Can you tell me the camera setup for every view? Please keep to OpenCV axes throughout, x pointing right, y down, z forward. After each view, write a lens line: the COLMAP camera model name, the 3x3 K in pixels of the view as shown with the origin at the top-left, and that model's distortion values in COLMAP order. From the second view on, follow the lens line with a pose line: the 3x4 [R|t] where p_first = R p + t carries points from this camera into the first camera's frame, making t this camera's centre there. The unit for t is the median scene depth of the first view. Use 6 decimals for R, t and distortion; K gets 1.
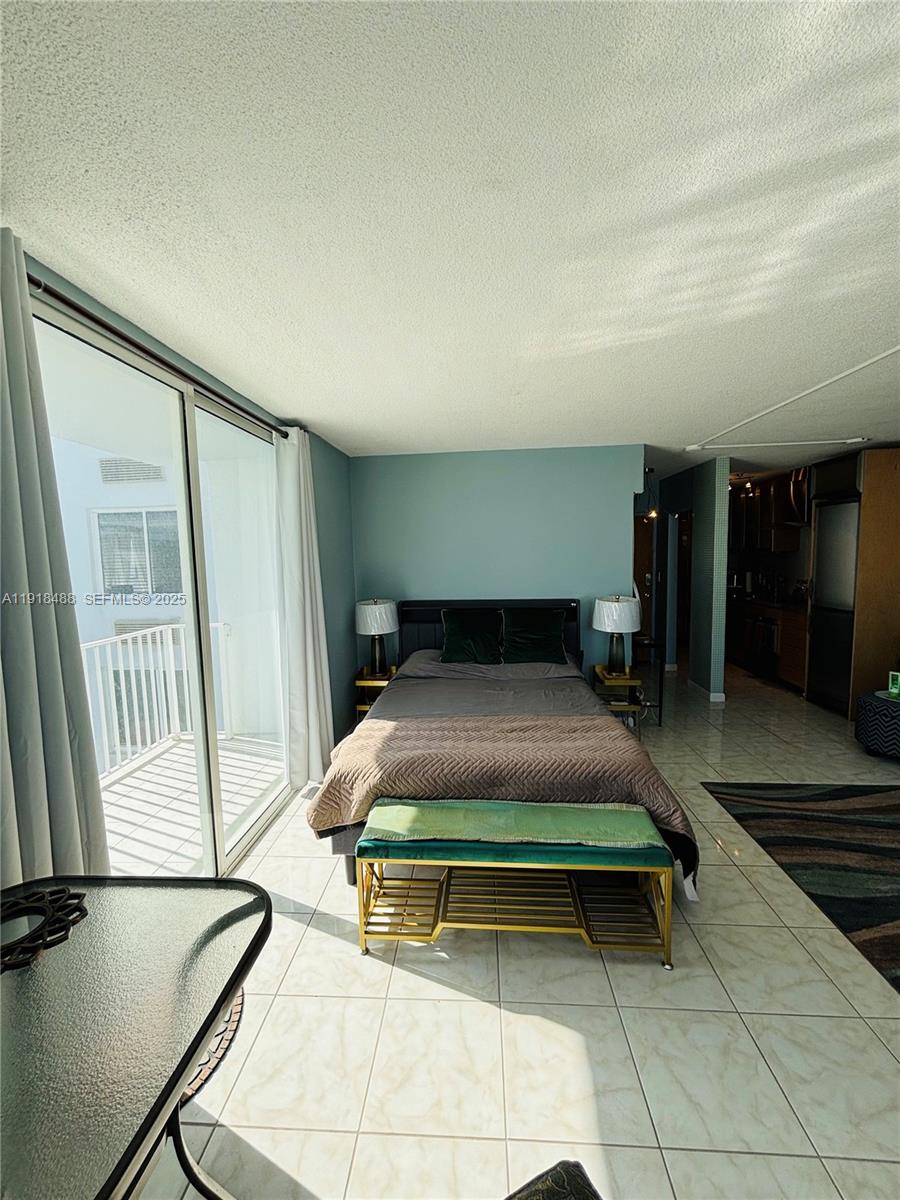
lens RADIAL K [[485.9, 0, 448.4], [0, 485.9, 610.8], [0, 0, 1]] dist [-0.002489, 0.001062]
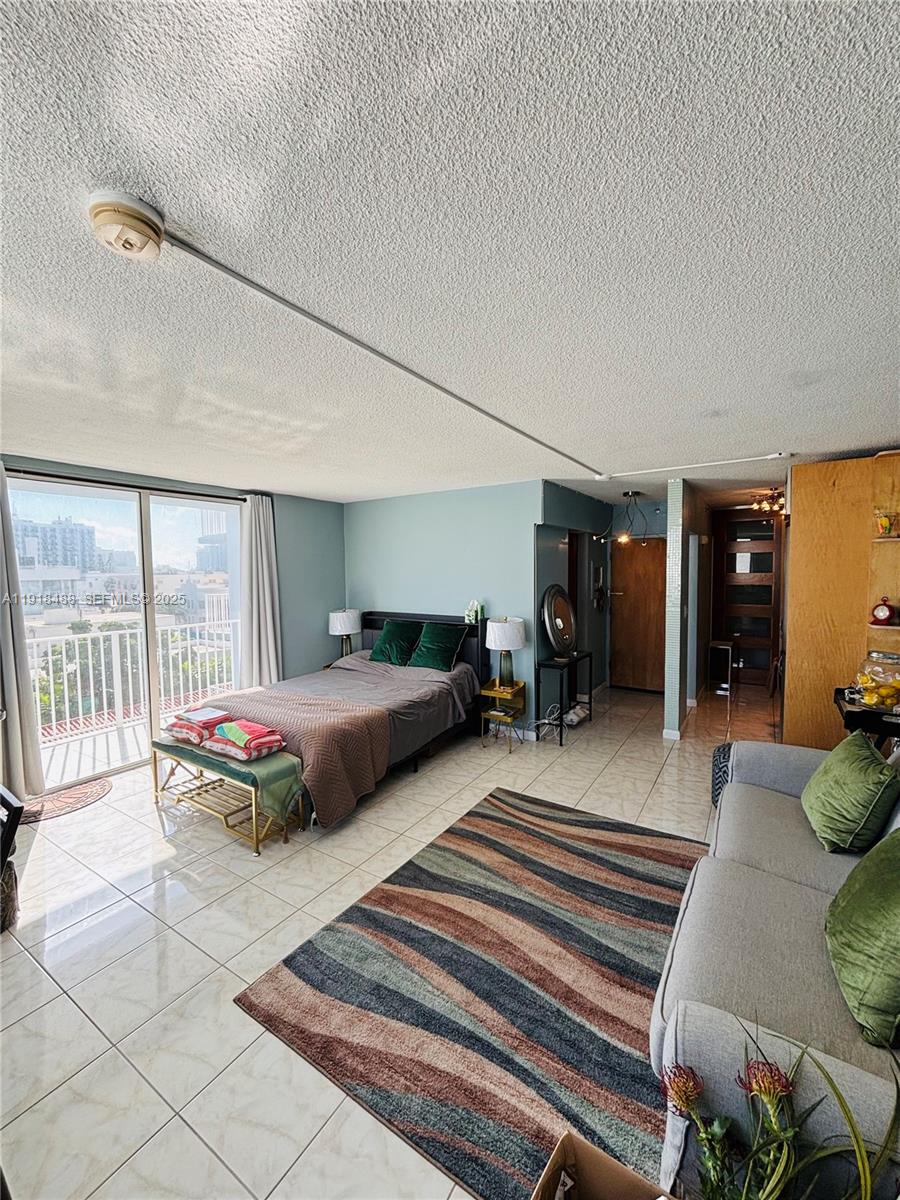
lens RADIAL K [[485.9, 0, 448.2], [0, 485.9, 603.0], [0, 0, 1]] dist [-0.002489, 0.001062]
pose [[0.874008, 0.046164, -0.483714, 1.046236], [-0.064607, 0.997679, -0.021521, -0.041460], [0.481598, 0.050061, 0.874961, -0.054648]]
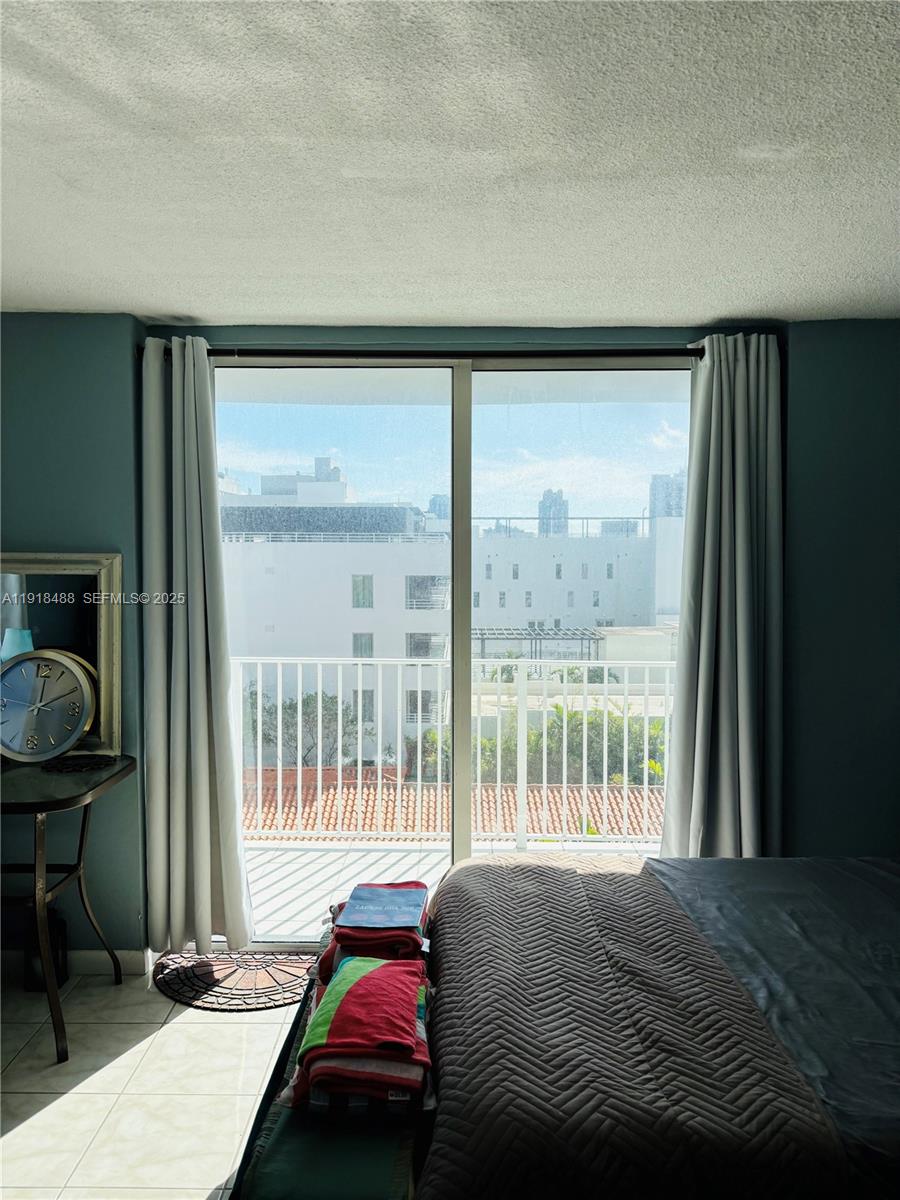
lens RADIAL K [[899.2, 0, 450.4], [0, 899.2, 601.8], [0, 0, 1]] dist [0.065856, -0.012109]
pose [[0.062891, 0.074384, -0.995245, 0.802469], [-0.116412, 0.990958, 0.066708, -0.102493], [0.991208, 0.111663, 0.070982, 0.662644]]
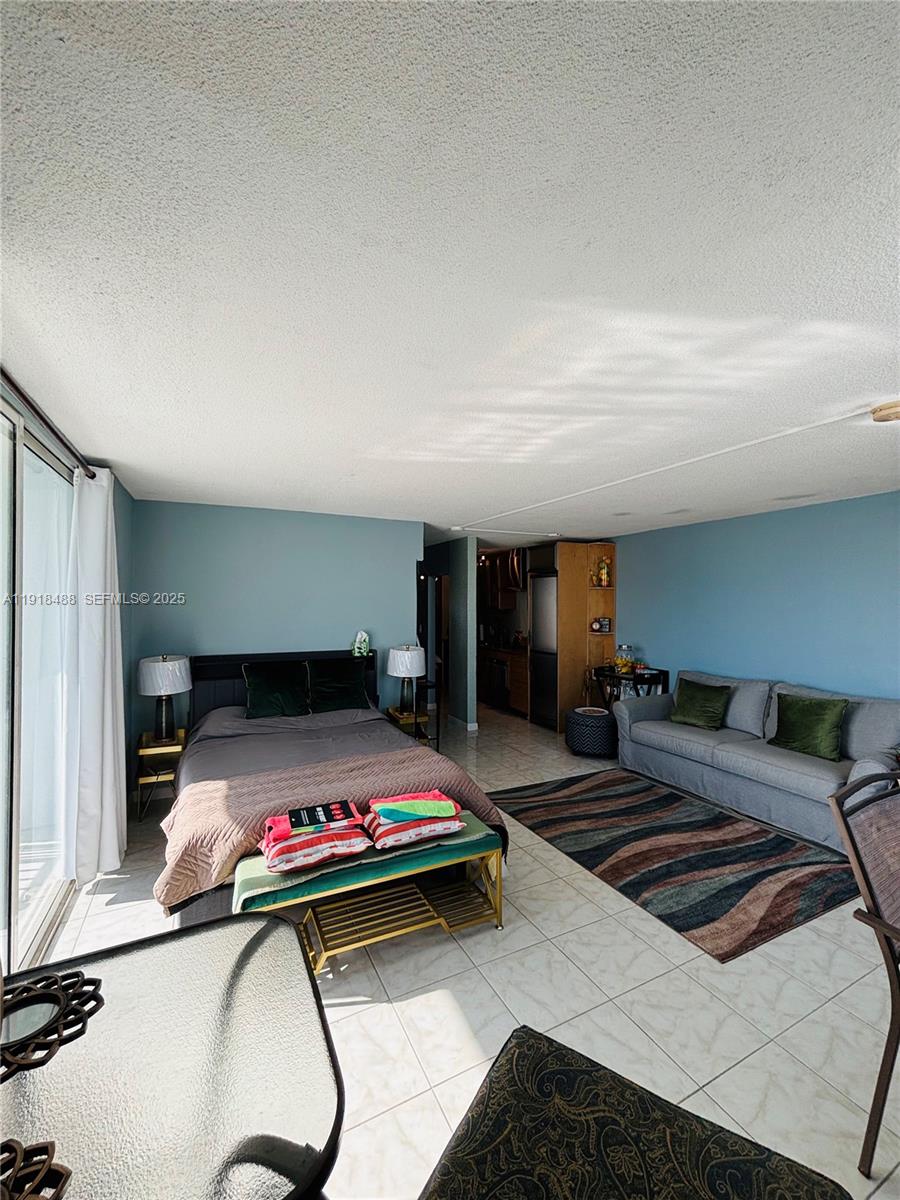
lens RADIAL K [[485.9, 0, 451.8], [0, 485.9, 599.9], [0, 0, 1]] dist [-0.002489, 0.001062]
pose [[0.863175, 0.024781, 0.504297, -0.211558], [0.037528, 0.992883, -0.113025, -0.006169], [-0.503509, 0.116486, 0.856102, -0.103707]]
